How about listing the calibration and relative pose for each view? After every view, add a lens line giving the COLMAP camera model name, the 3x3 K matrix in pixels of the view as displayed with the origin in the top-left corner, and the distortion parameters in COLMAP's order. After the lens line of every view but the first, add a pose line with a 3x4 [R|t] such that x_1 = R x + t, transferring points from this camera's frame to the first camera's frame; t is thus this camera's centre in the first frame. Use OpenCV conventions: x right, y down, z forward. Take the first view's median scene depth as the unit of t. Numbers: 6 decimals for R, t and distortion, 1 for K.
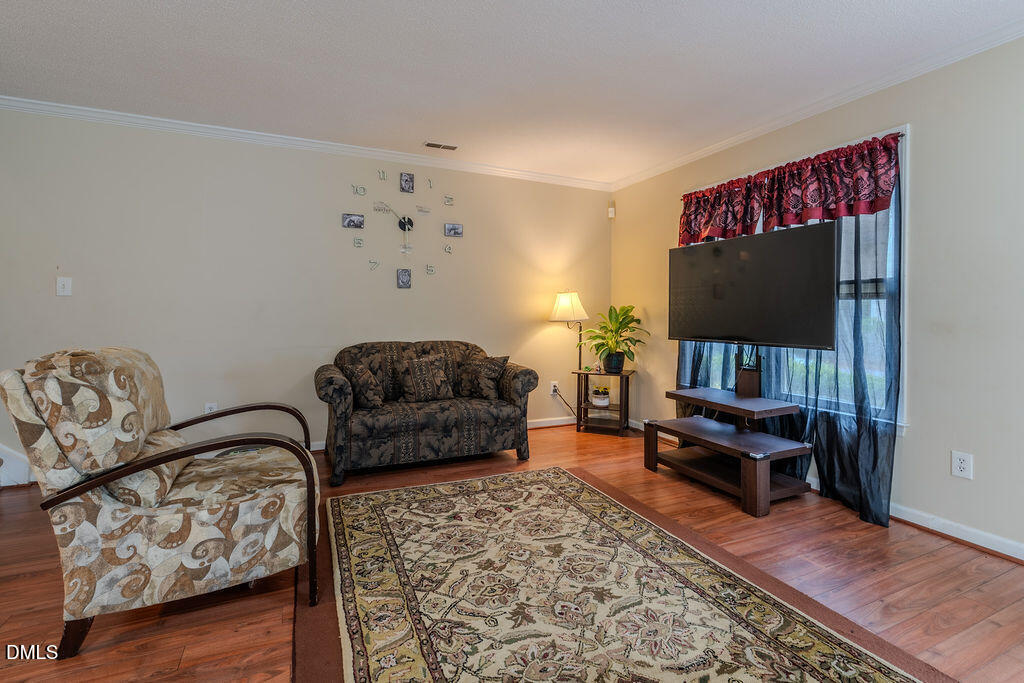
lens RADIAL K [[481.1, 0, 512.9], [0, 481.1, 313.1], [0, 0, 1]] dist [-0.001305, 0.000073]
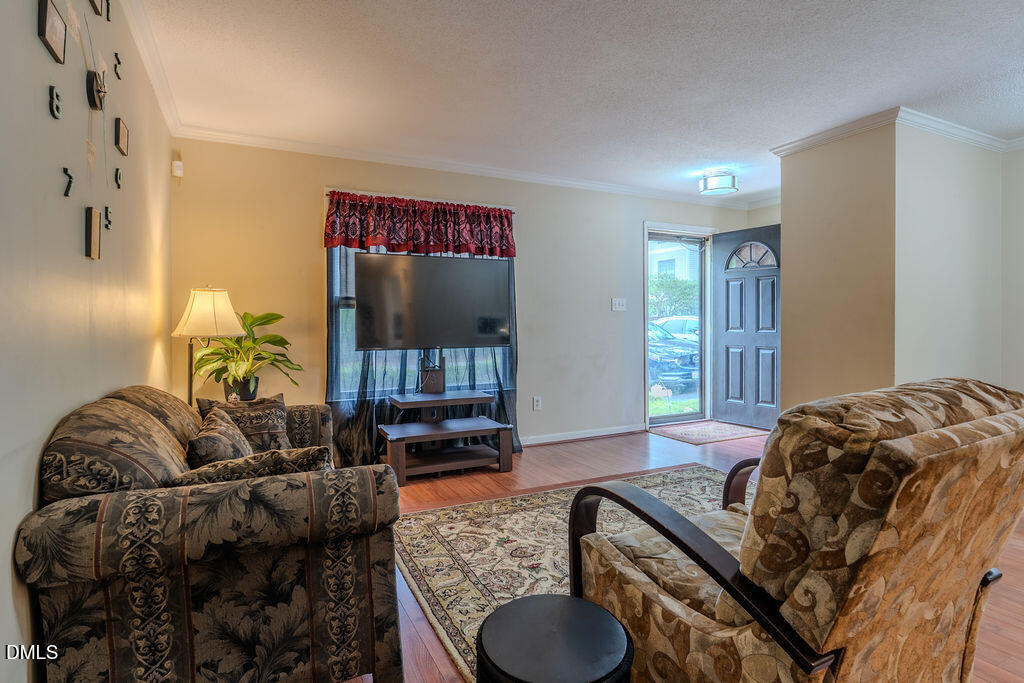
lens RADIAL K [[540.0, 0, 530.8], [0, 540.0, 340.9], [0, 0, 1]] dist [-0.002486, -0.000523]
pose [[-0.067394, -0.033769, 0.997155, -0.980156], [0.007268, 0.999384, 0.034336, 0.002843], [-0.997700, 0.009561, -0.067107, 1.008184]]
